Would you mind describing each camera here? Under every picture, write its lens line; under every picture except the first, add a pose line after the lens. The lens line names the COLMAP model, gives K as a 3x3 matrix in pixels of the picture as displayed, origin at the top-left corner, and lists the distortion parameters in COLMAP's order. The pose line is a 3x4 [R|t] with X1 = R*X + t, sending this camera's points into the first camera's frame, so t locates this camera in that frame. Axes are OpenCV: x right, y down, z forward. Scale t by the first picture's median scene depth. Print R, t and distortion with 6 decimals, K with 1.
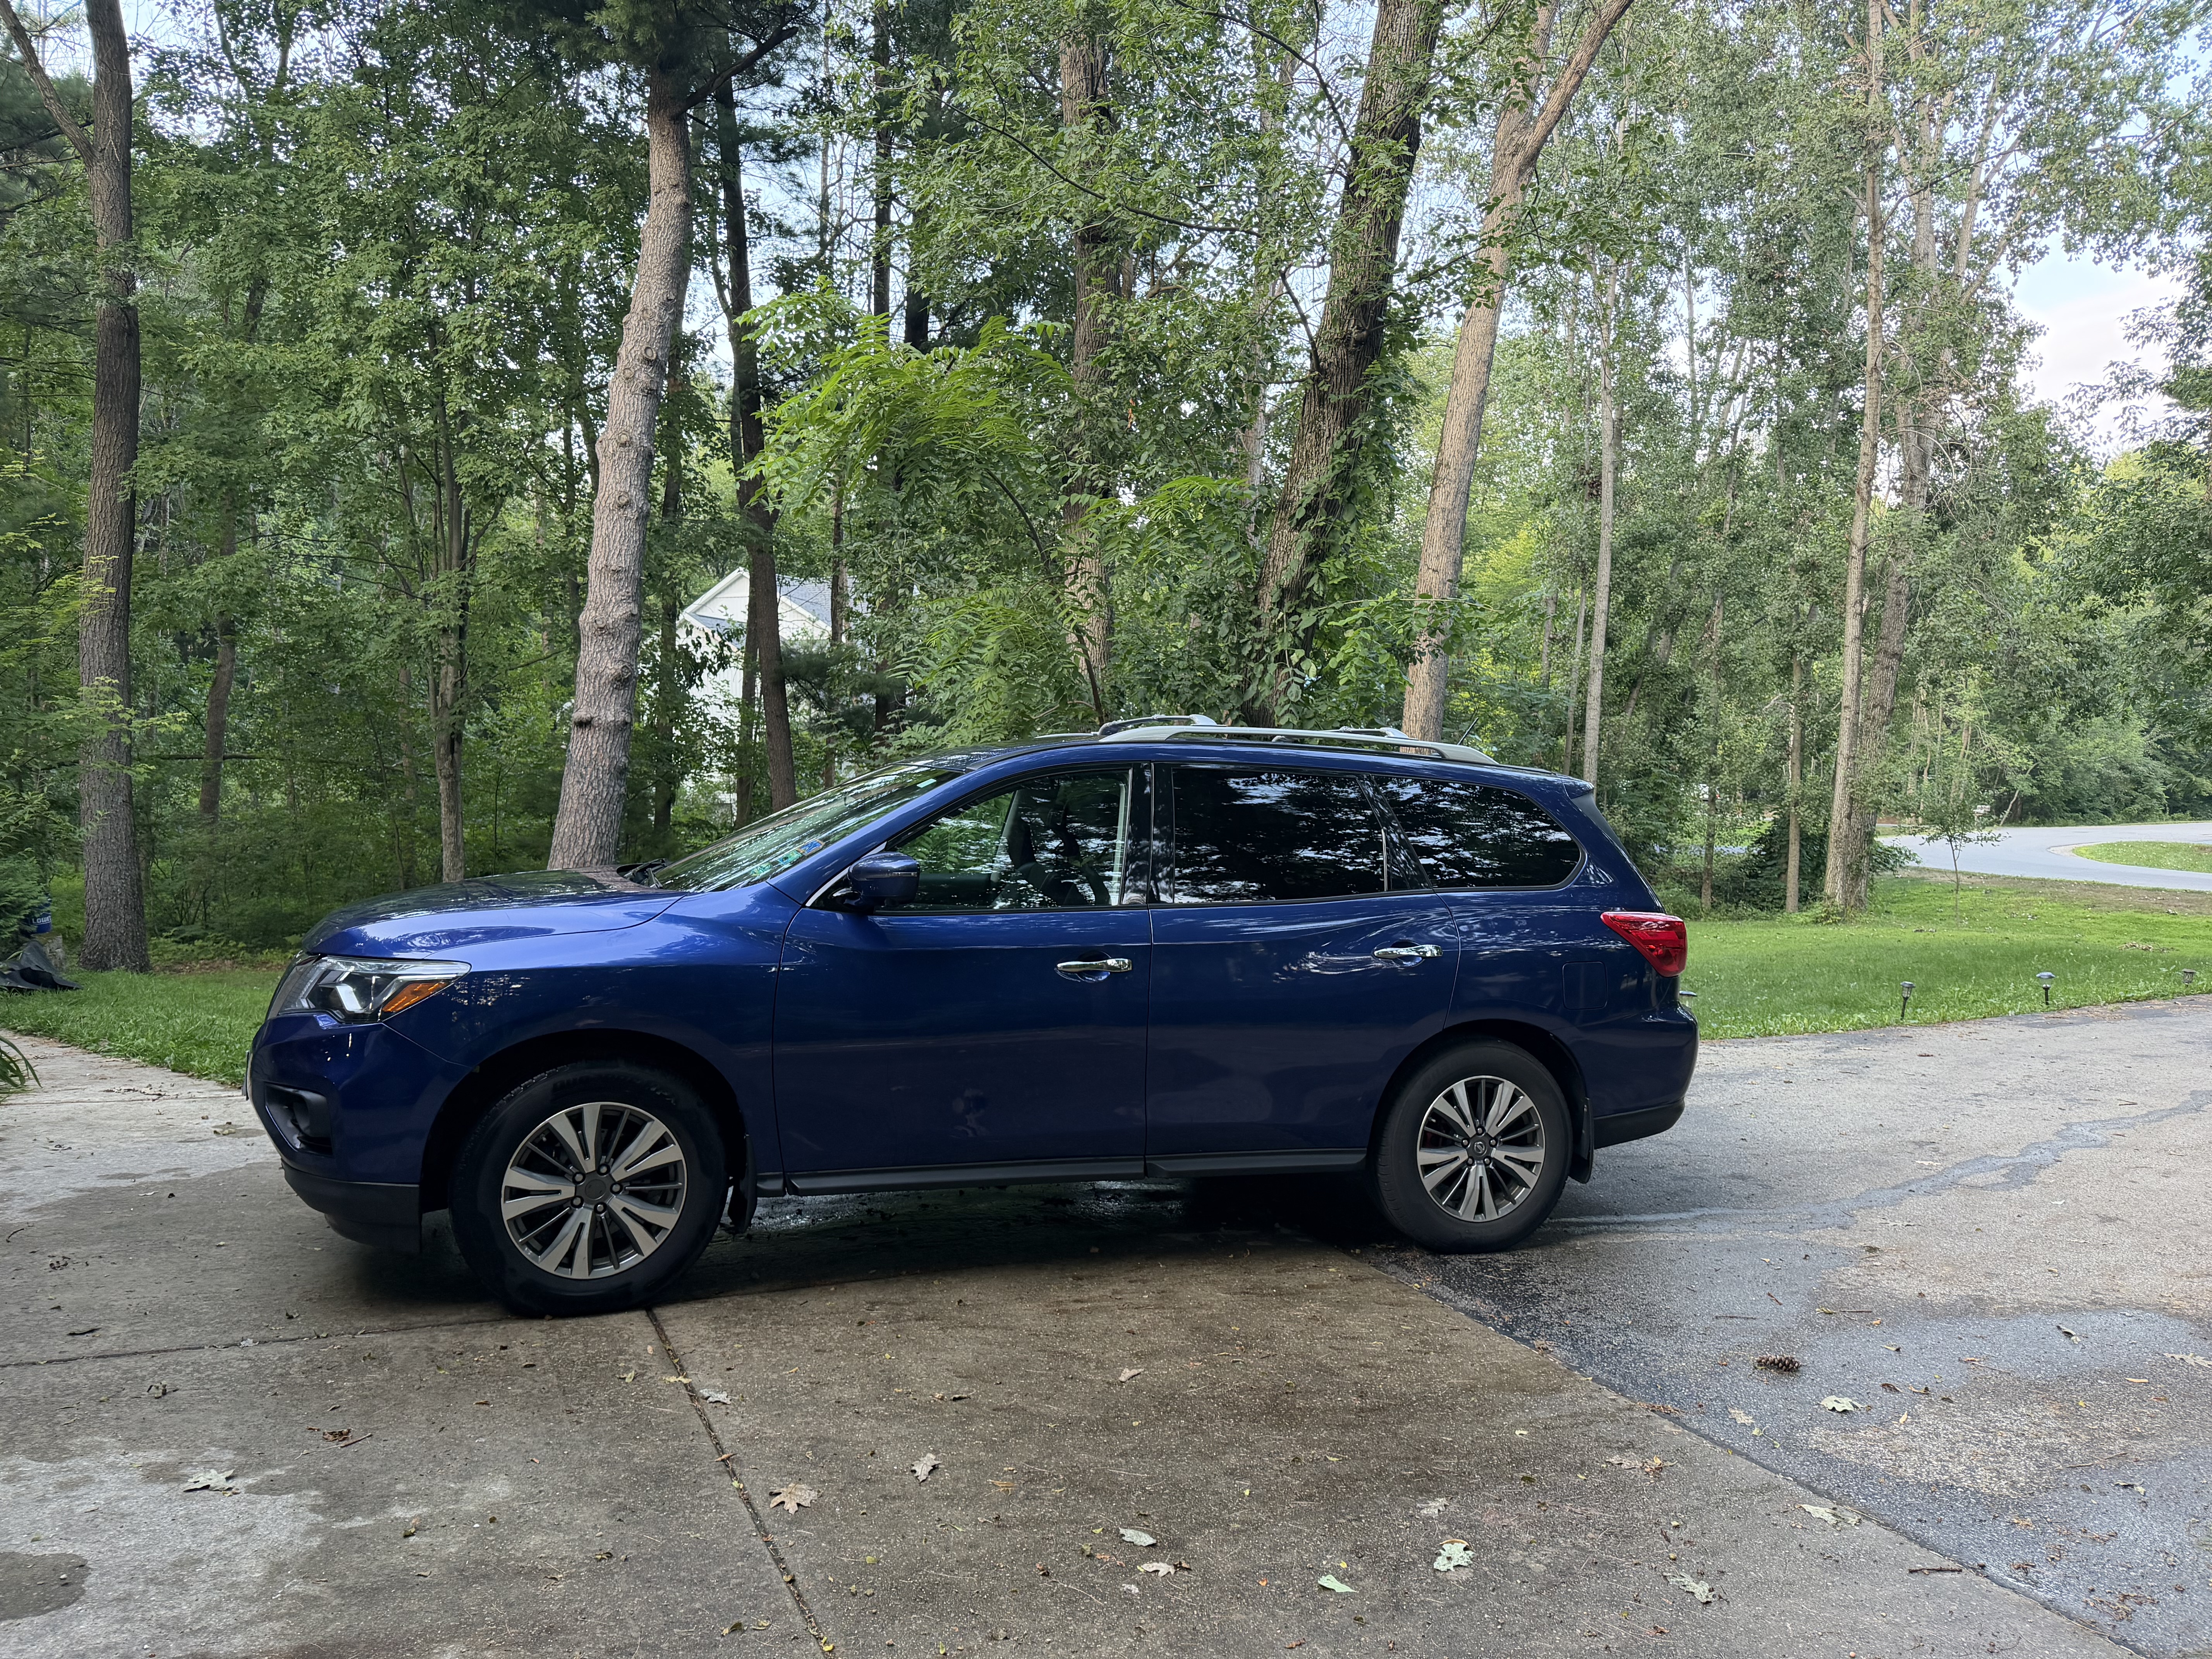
lens RADIAL K [[1543.2, 0, 1106.0], [0, 1543.2, 829.5], [0, 0, 1]] dist [0.090805, -0.136096]
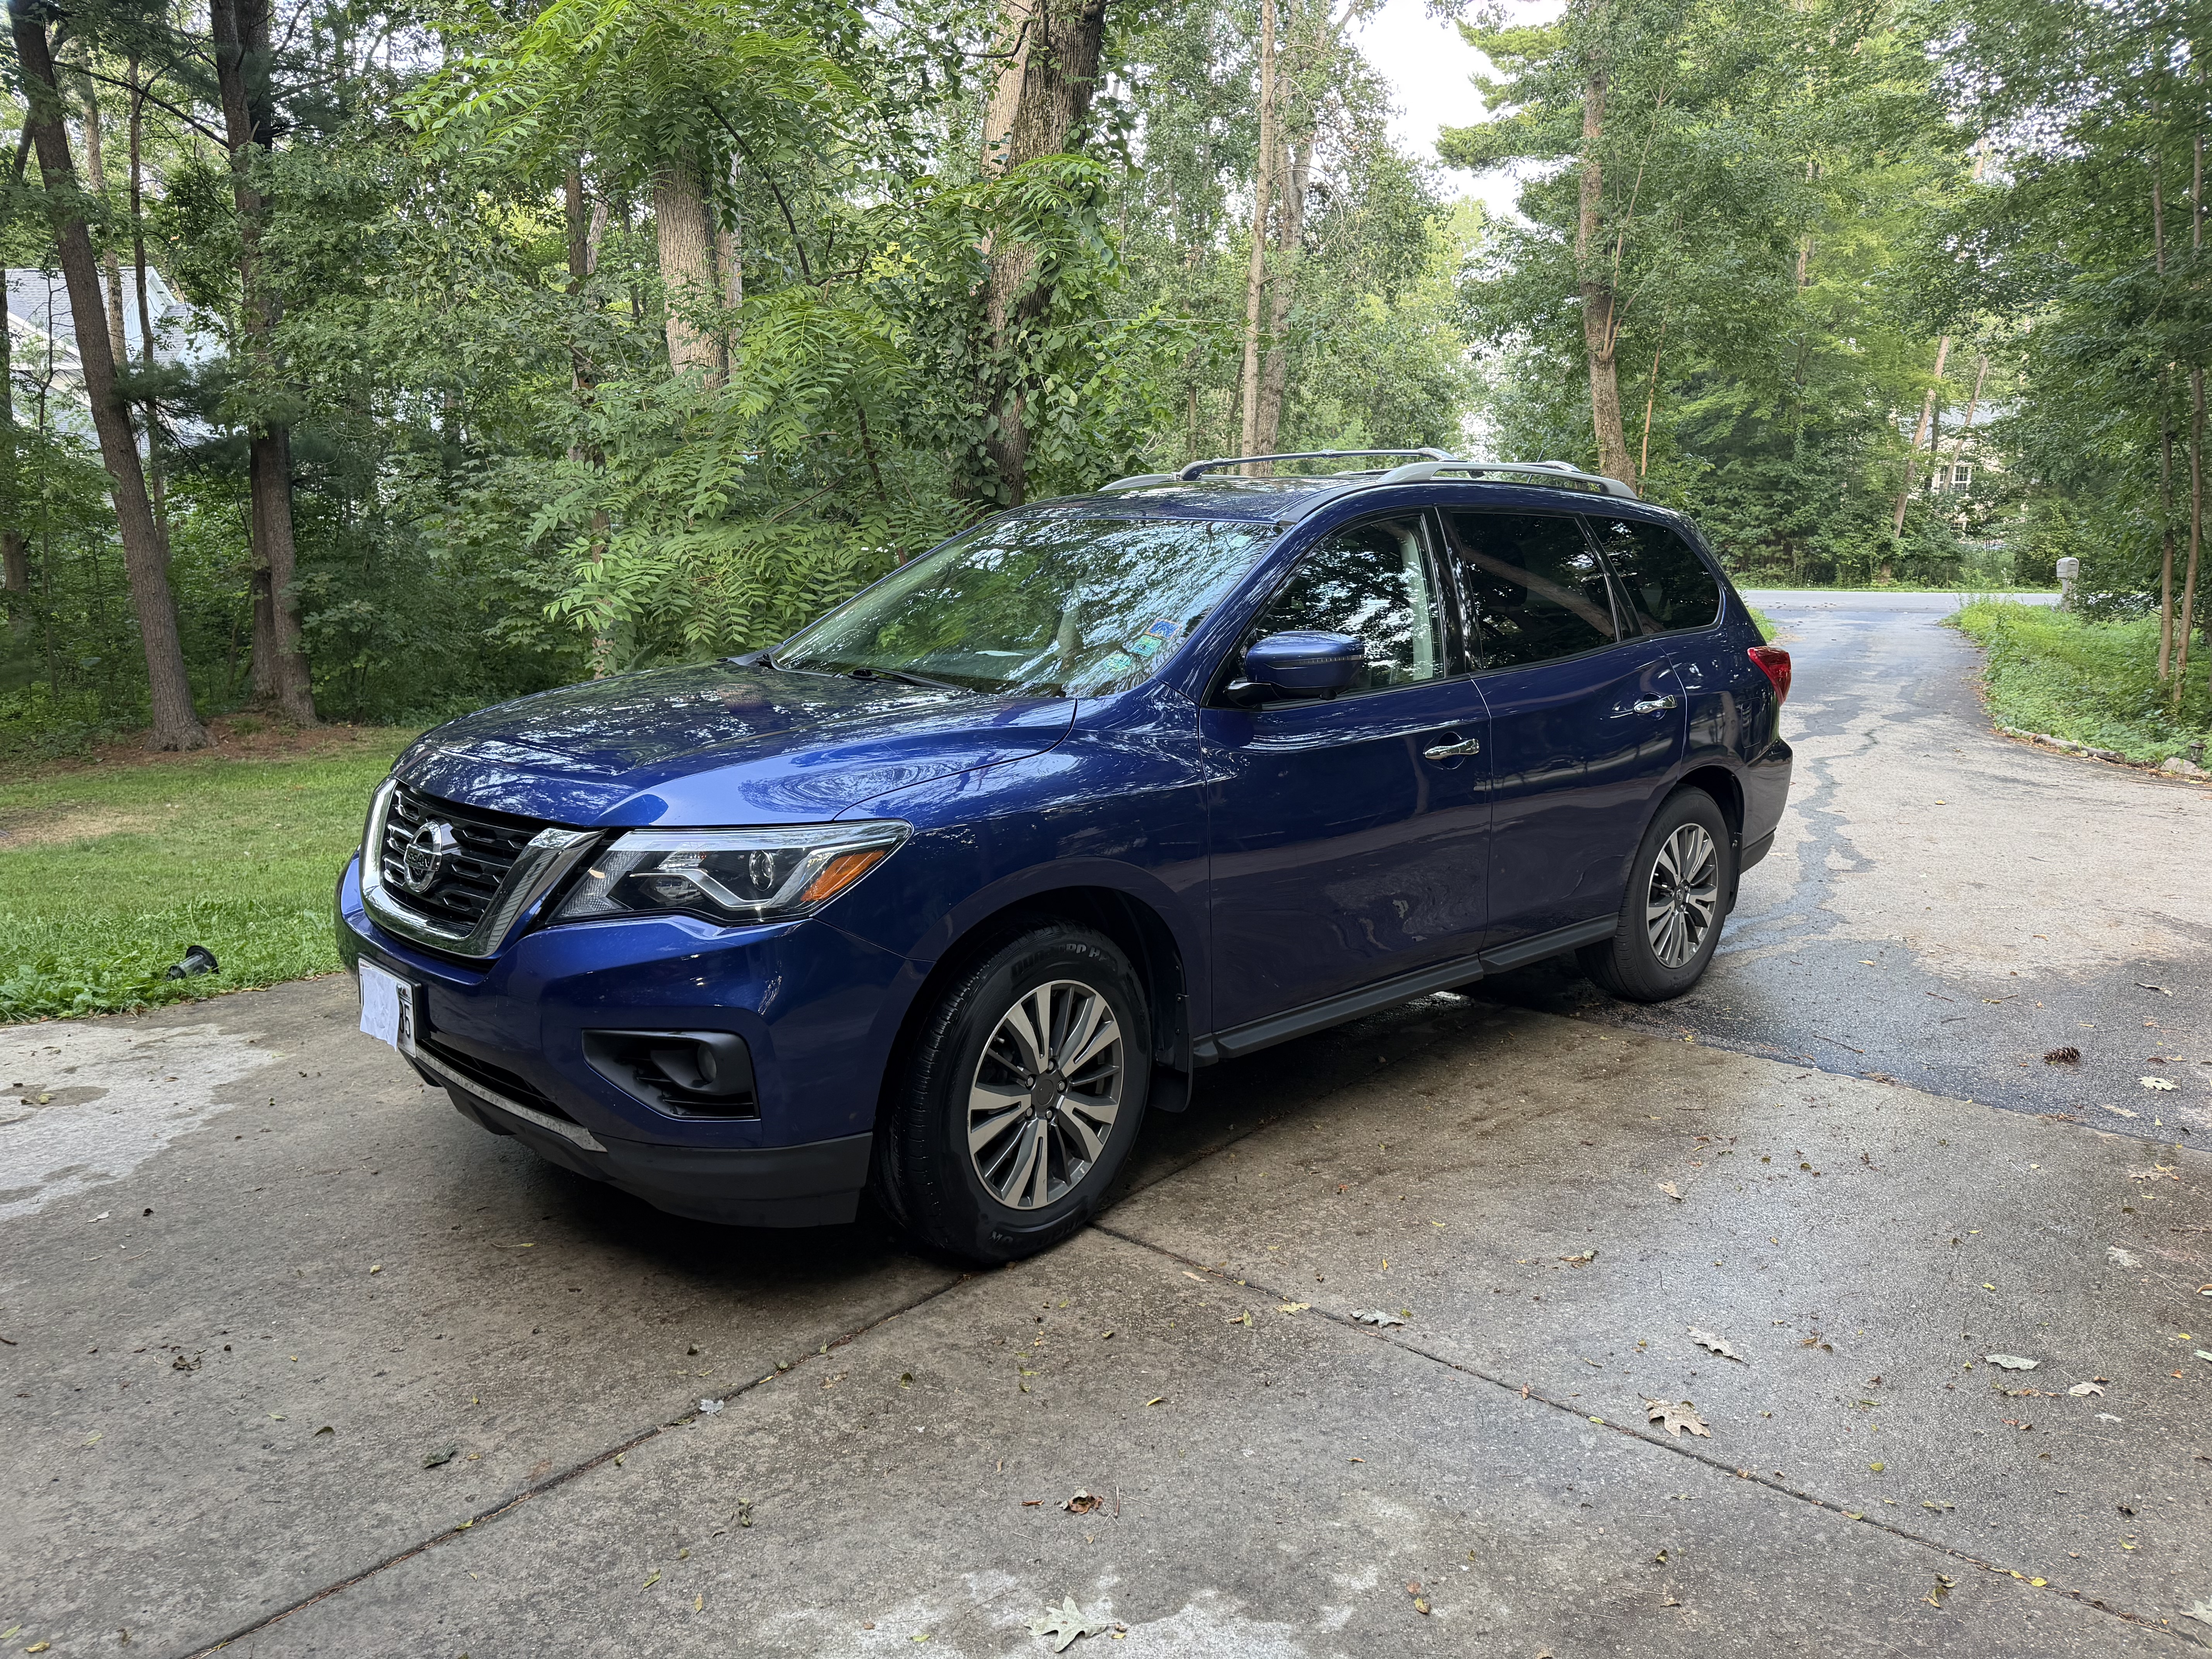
lens RADIAL K [[1543.2, 0, 1106.0], [0, 1543.2, 829.5], [0, 0, 1]] dist [0.090805, -0.136096]
pose [[0.905589, -0.105504, 0.410826, -0.590488], [0.036430, 0.984338, 0.172486, -0.024334], [-0.422590, -0.141235, 0.895249, 0.327915]]
